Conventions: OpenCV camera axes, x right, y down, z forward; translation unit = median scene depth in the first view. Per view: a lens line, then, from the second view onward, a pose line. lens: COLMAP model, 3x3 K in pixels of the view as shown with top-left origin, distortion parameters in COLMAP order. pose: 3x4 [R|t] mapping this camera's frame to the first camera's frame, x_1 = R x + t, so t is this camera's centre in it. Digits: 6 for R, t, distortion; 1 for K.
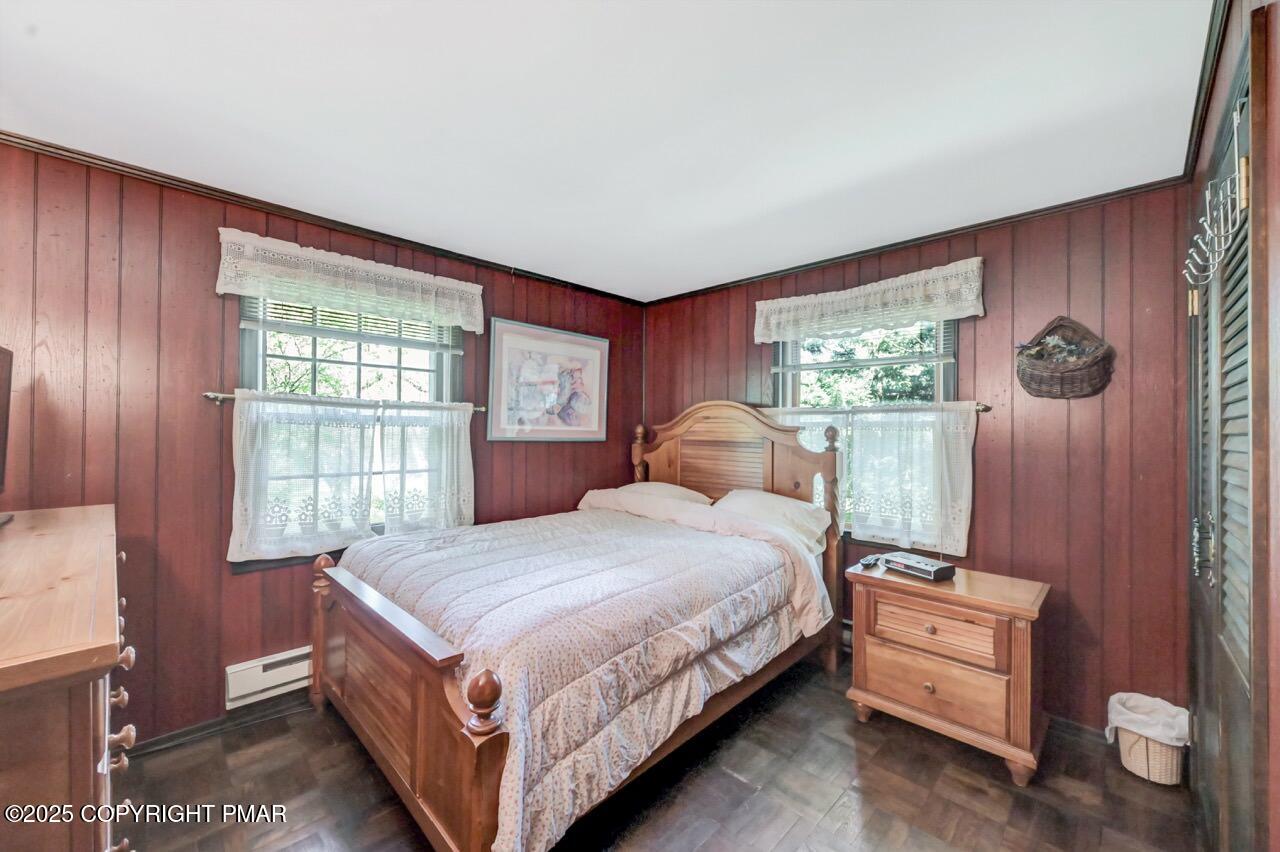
lens RADIAL K [[505.5, 0, 642.5], [0, 505.5, 426.9], [0, 0, 1]] dist [-0.003154, 0.001128]
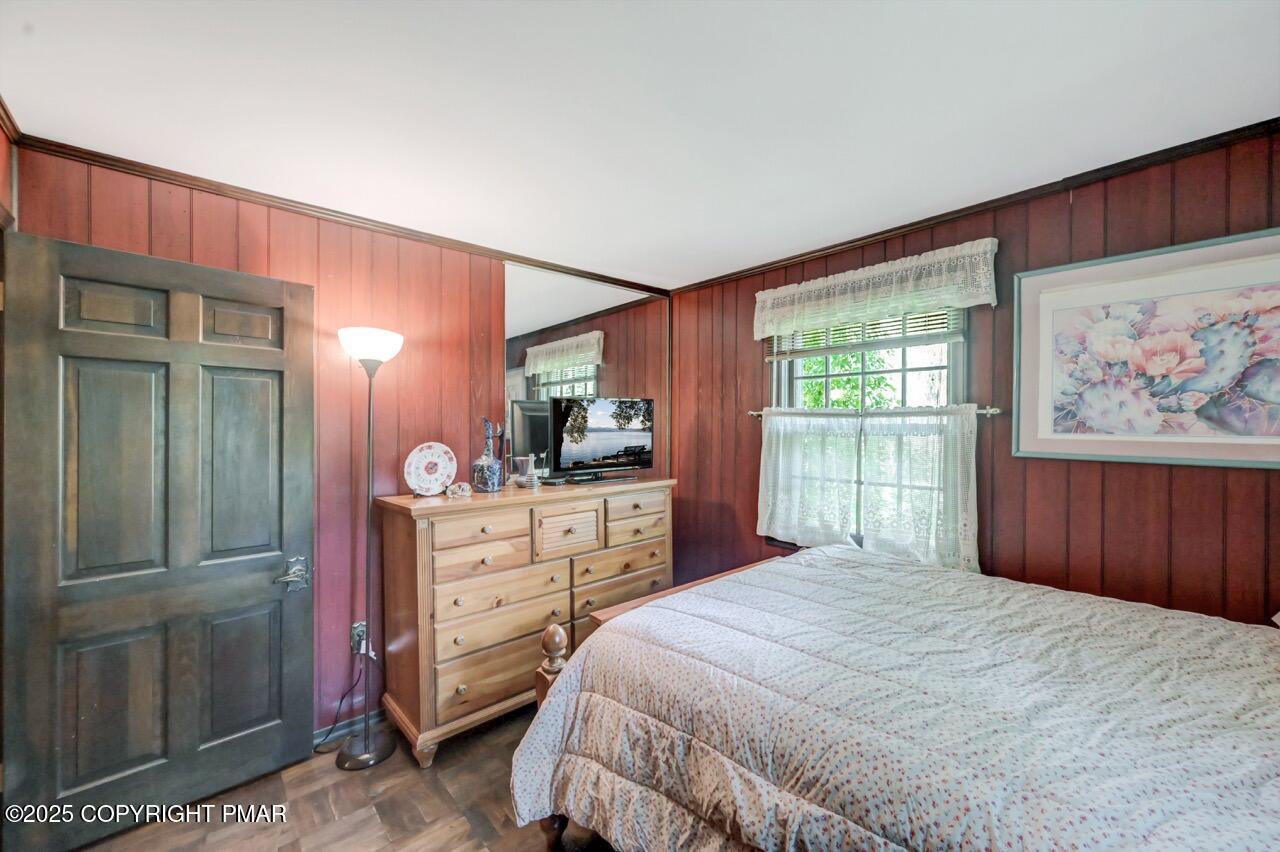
lens RADIAL K [[505.5, 0, 640.7], [0, 505.5, 429.3], [0, 0, 1]] dist [-0.003154, 0.001128]
pose [[-0.061084, -0.010079, -0.998082, 0.435152], [0.001473, 0.999947, -0.010188, -0.004065], [0.998132, -0.002093, -0.061066, 0.579906]]
